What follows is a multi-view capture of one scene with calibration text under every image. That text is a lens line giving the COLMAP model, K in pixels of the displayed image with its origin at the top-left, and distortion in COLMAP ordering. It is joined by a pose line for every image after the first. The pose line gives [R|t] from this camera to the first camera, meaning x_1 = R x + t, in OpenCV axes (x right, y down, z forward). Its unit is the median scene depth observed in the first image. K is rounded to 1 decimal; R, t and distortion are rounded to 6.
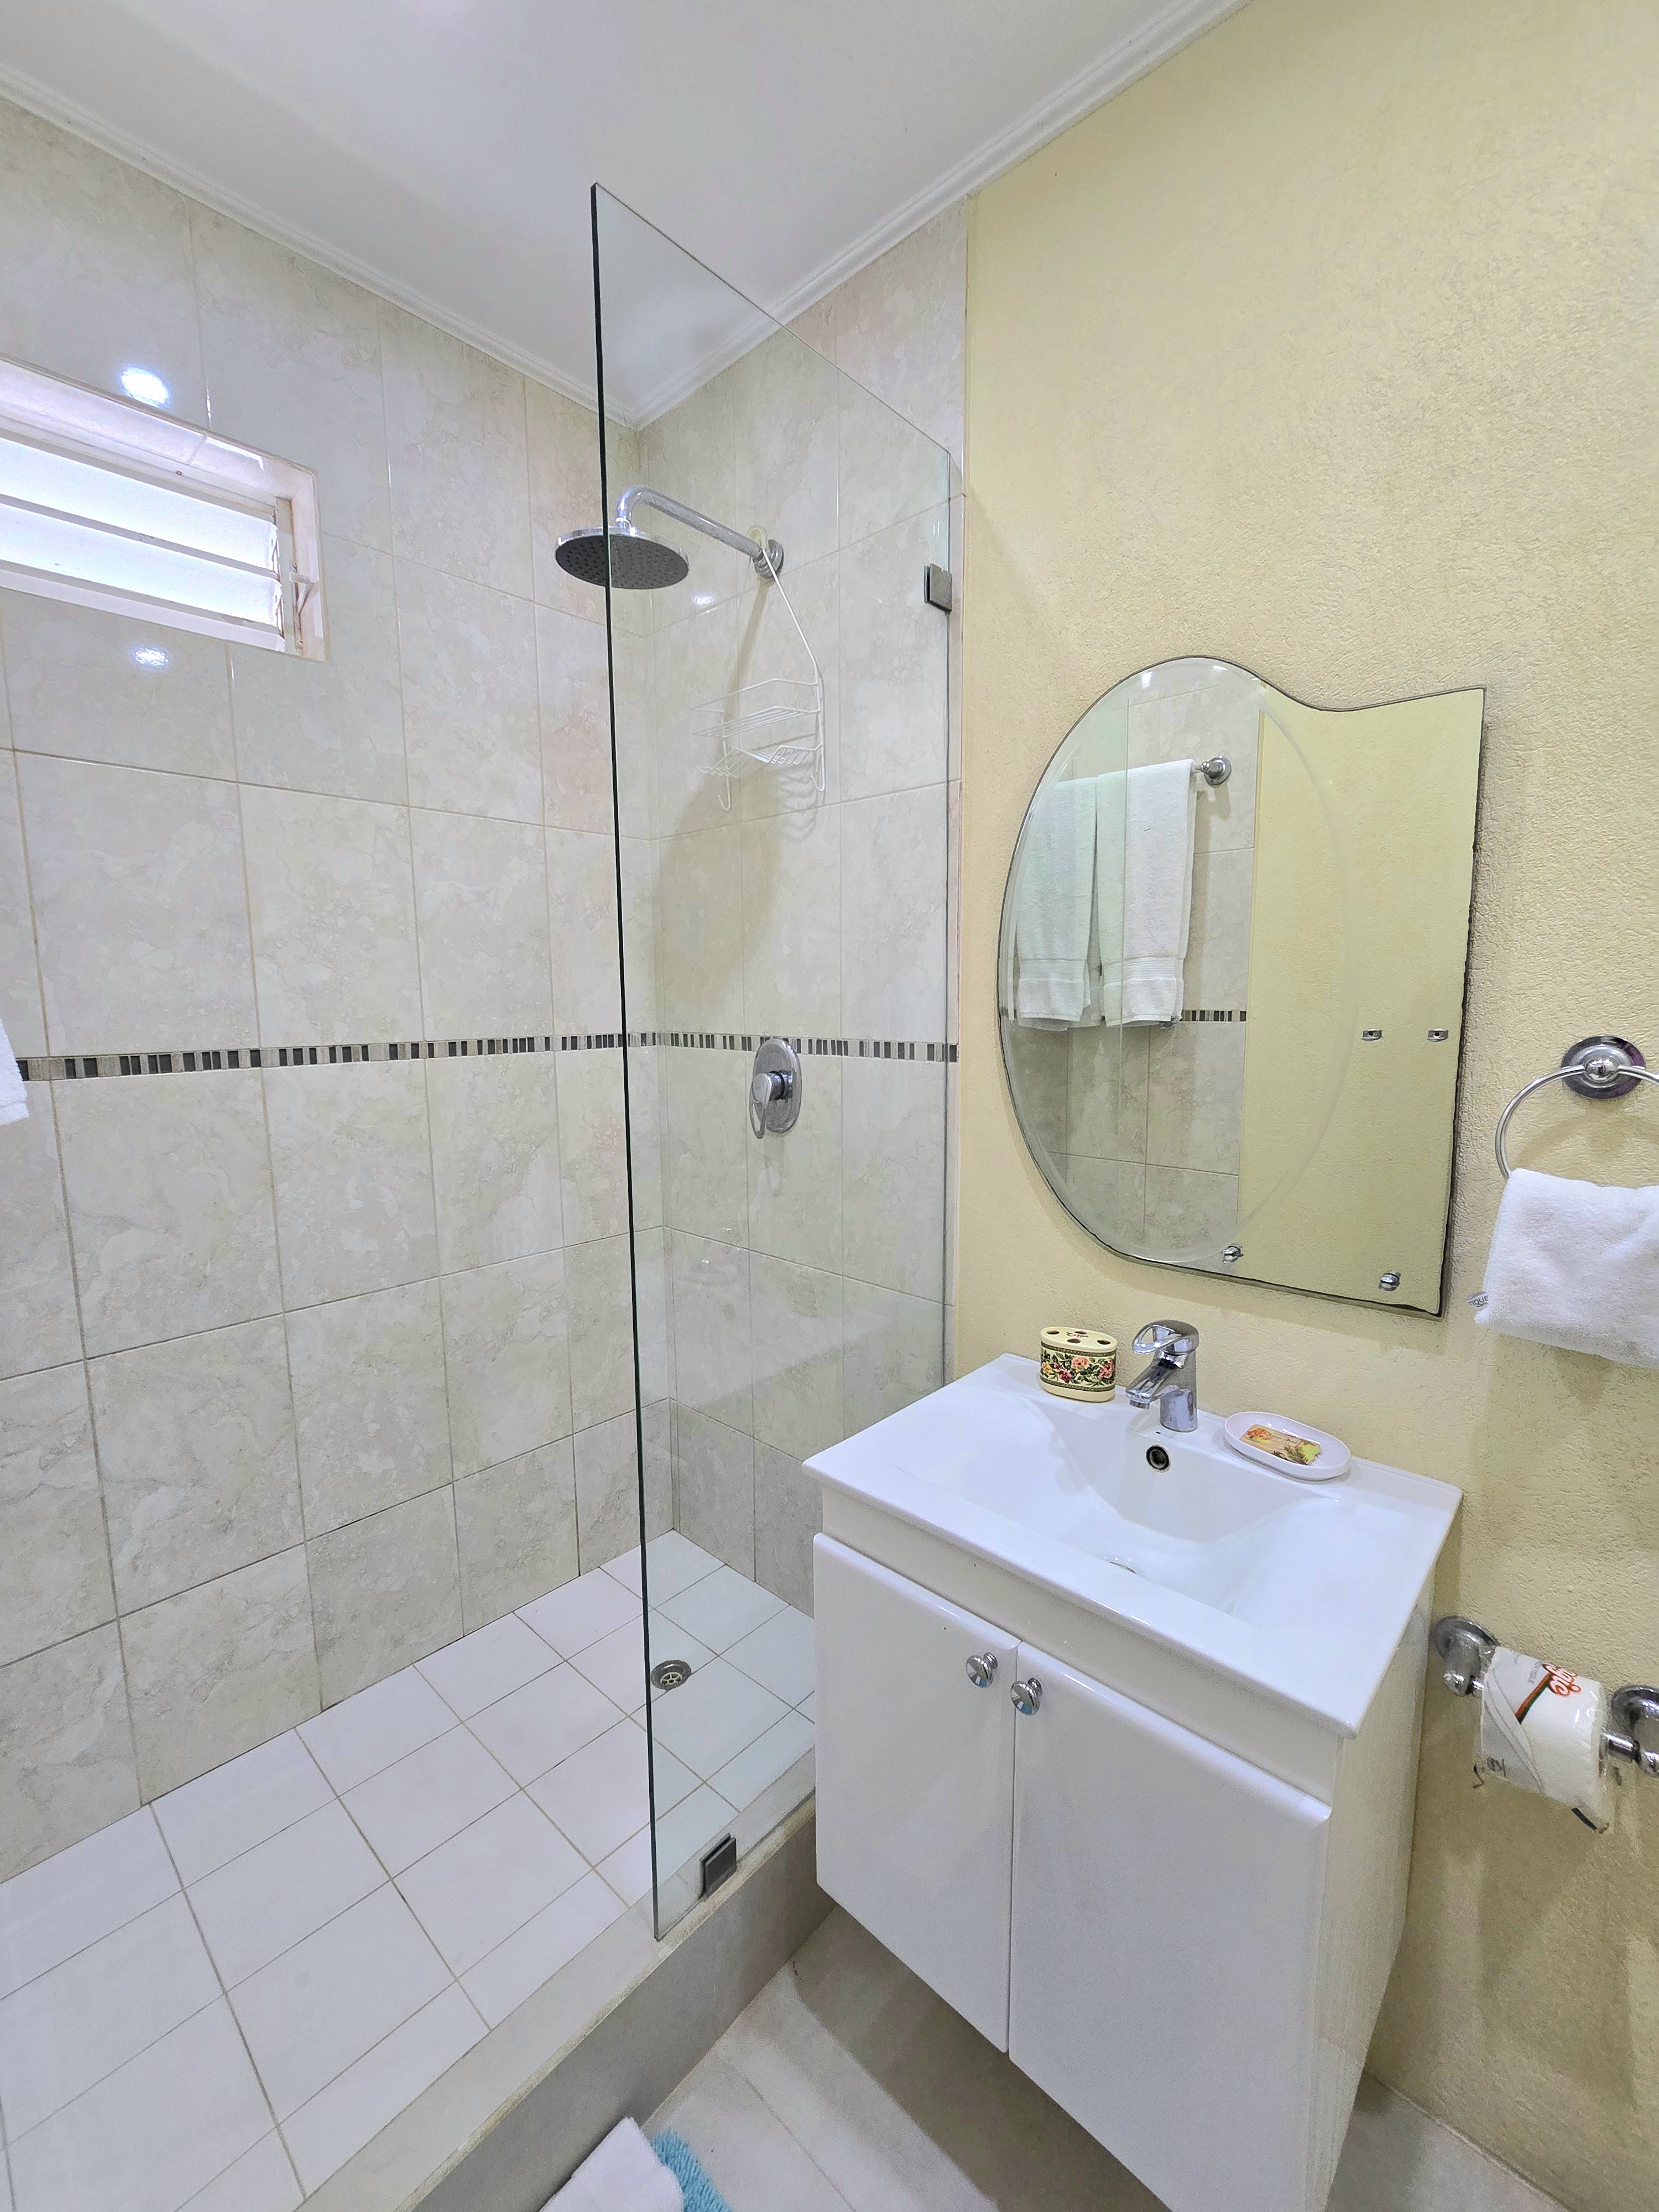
lens RADIAL K [[899.5, 0, 832.5], [0, 899.5, 1105.0], [0, 0, 1]] dist [-0.004657, -0.000916]
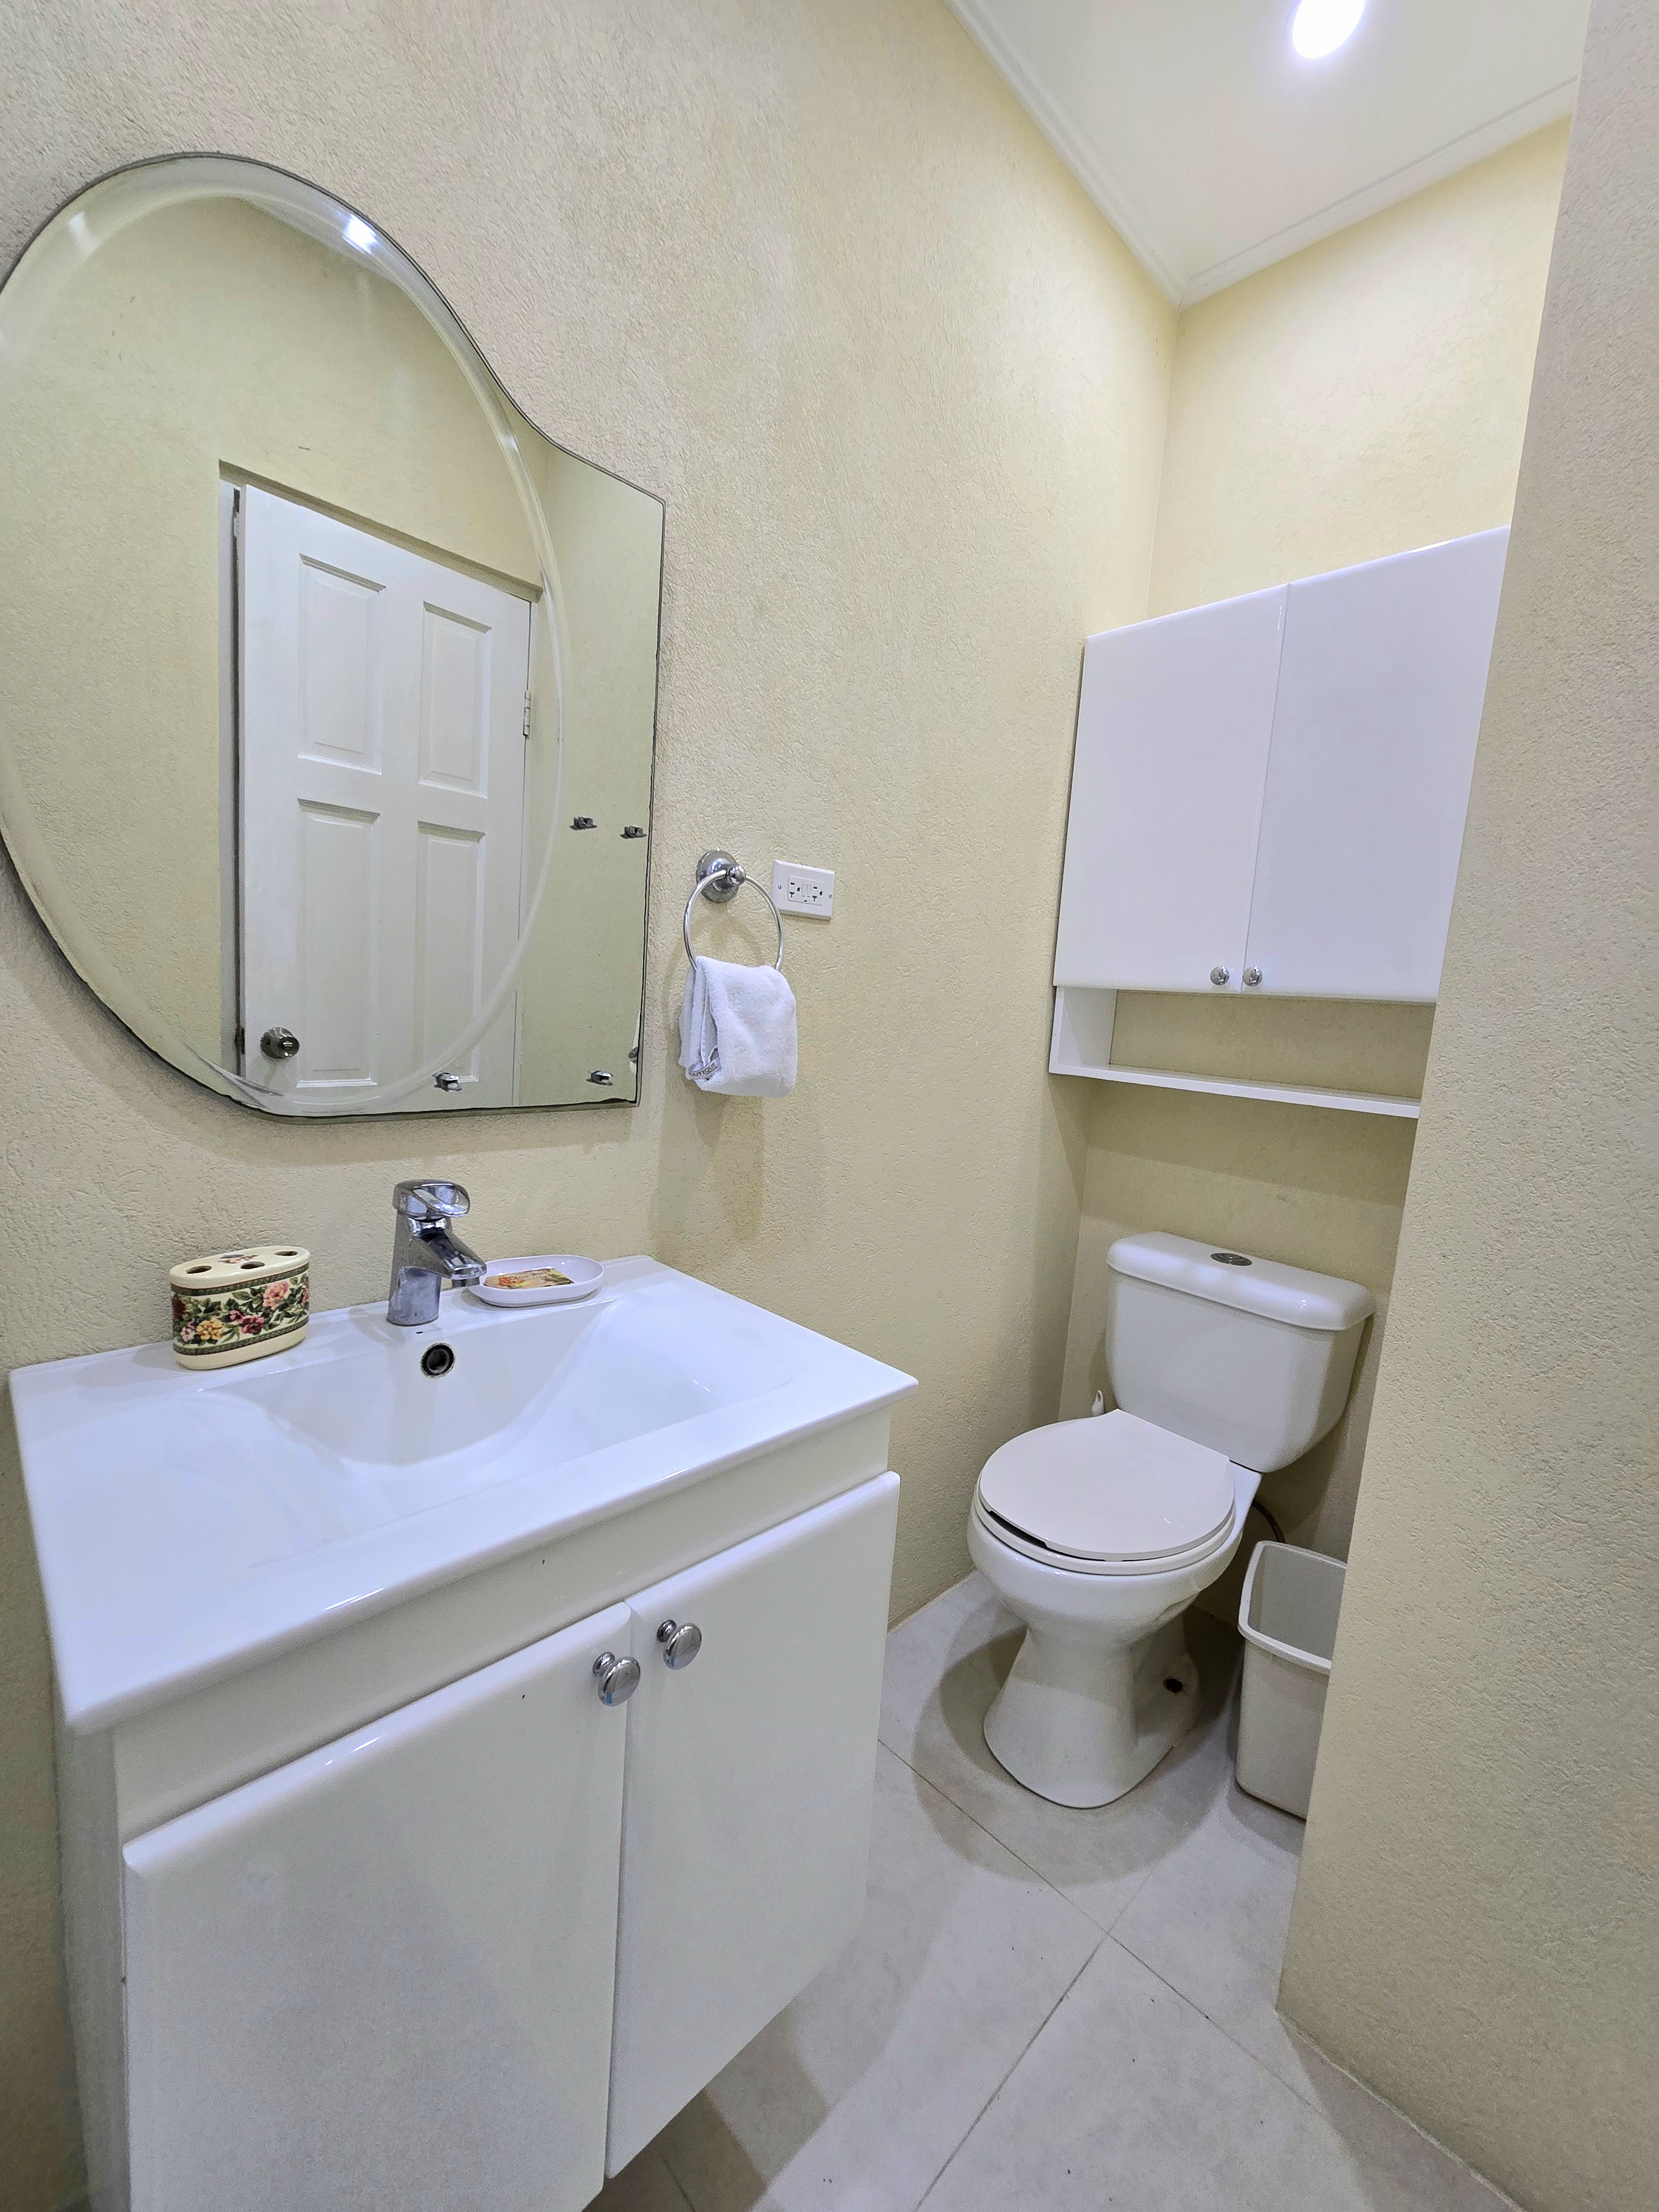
lens RADIAL K [[899.5, 0, 831.4], [0, 899.5, 1110.3], [0, 0, 1]] dist [-0.004657, -0.000916]
pose [[0.046232, -0.118561, 0.991870, -0.384283], [0.048202, 0.992040, 0.116334, 0.129345], [-0.997767, 0.042432, 0.051579, 0.703022]]
